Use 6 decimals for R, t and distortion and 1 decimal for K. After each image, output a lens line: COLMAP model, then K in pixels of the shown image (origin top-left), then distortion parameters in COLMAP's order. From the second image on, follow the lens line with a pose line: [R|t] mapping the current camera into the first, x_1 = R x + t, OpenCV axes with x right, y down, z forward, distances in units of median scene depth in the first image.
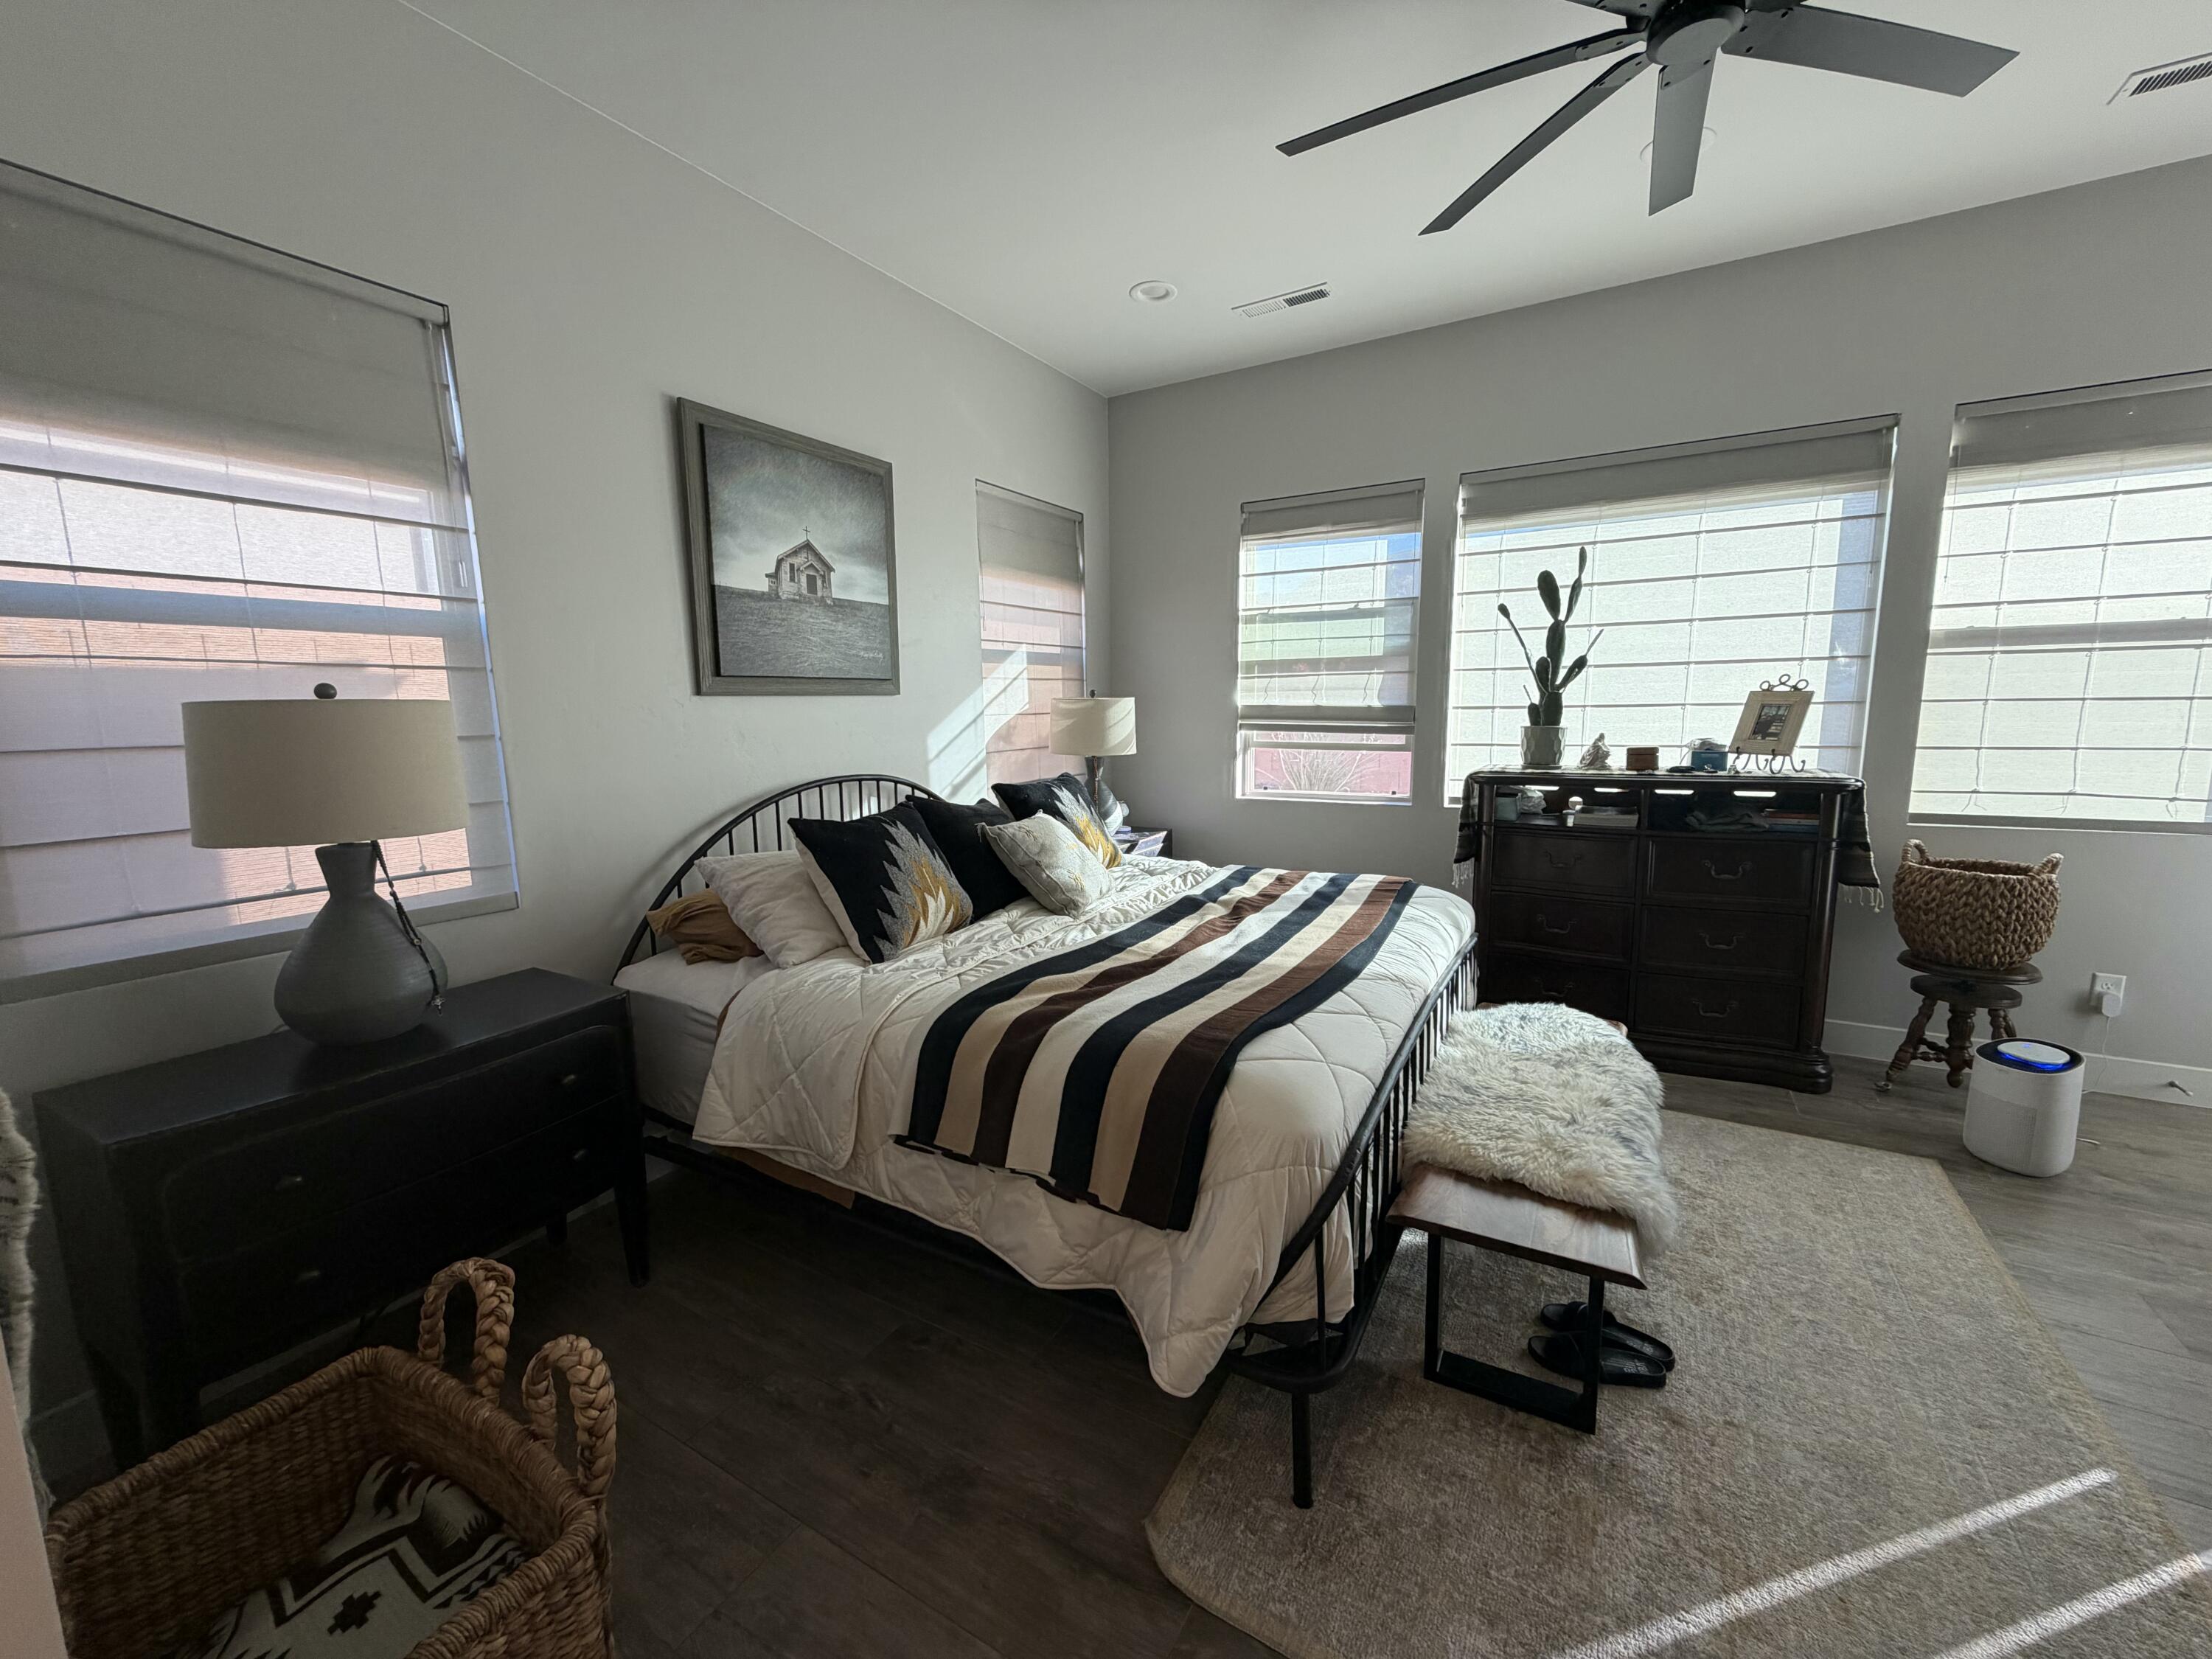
lens RADIAL K [[878.1, 0, 1103.0], [0, 878.1, 824.8], [0, 0, 1]] dist [0.000553, -0.000454]
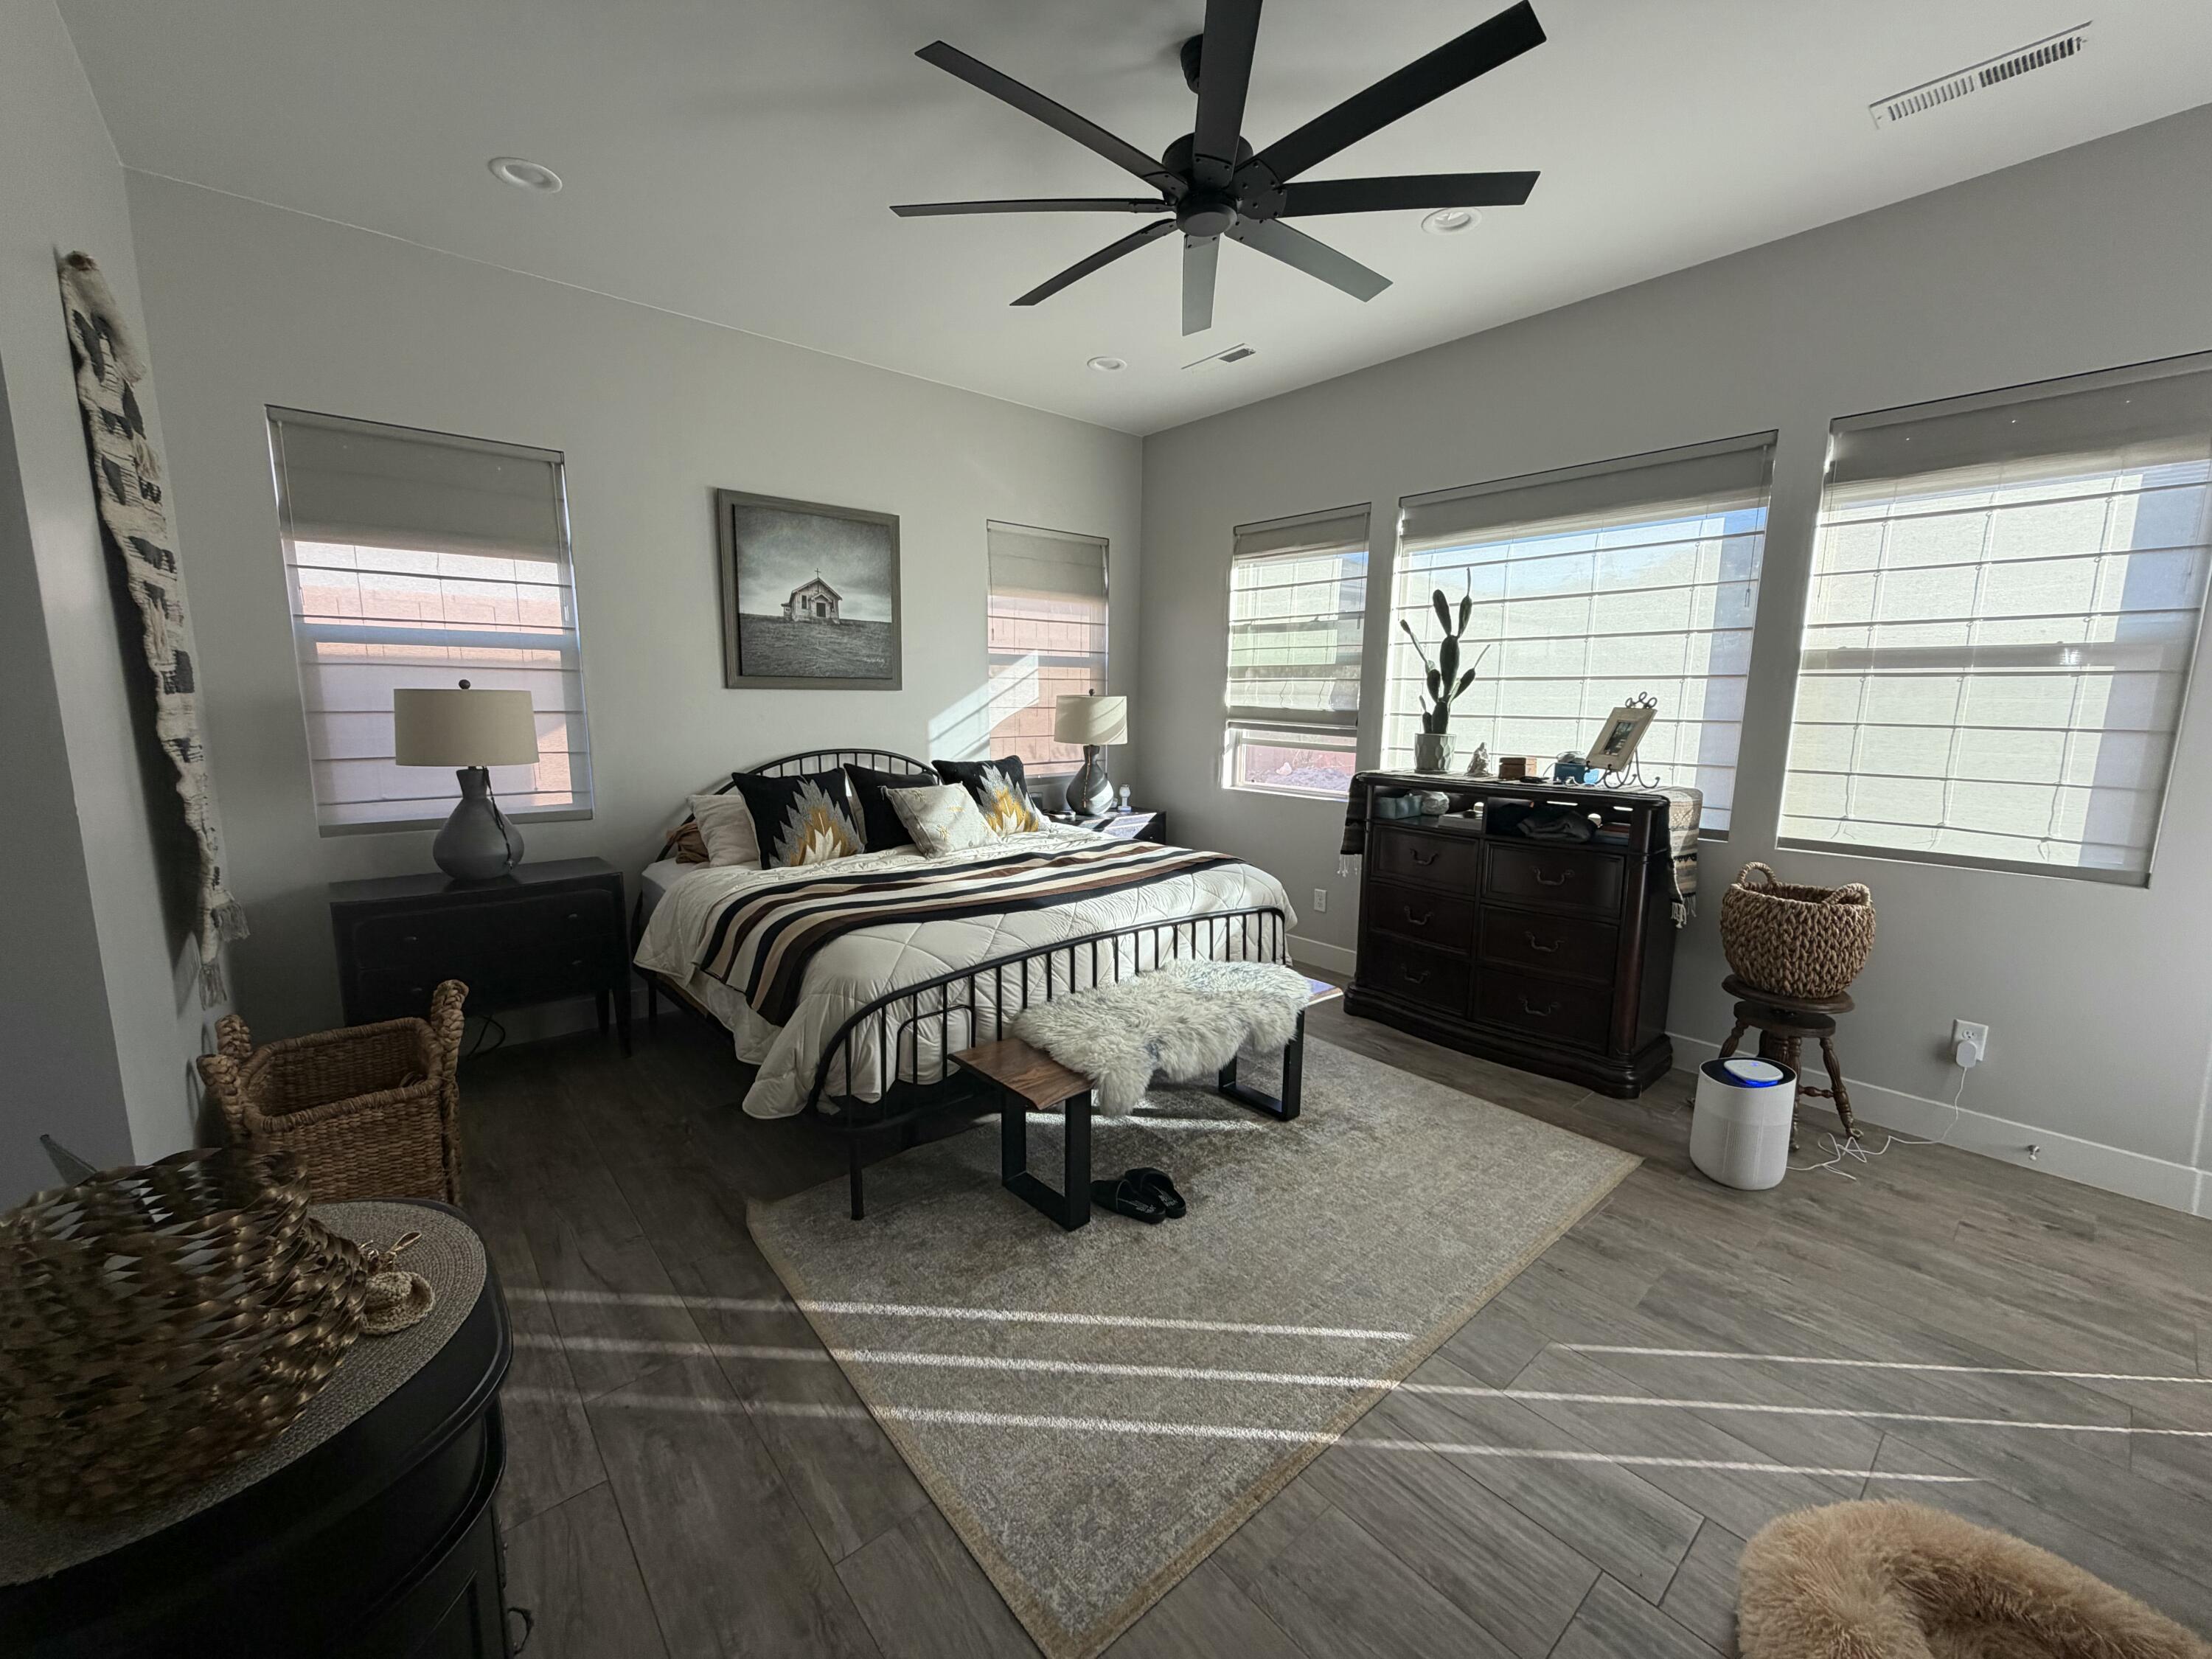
lens RADIAL K [[878.1, 0, 1097.9], [0, 878.1, 821.3], [0, 0, 1]] dist [0.000553, -0.000454]
pose [[0.946827, 0.071436, -0.313712, 0.545109], [-0.069362, 0.997433, 0.017784, 0.004644], [0.314177, 0.004921, 0.949352, -0.179550]]
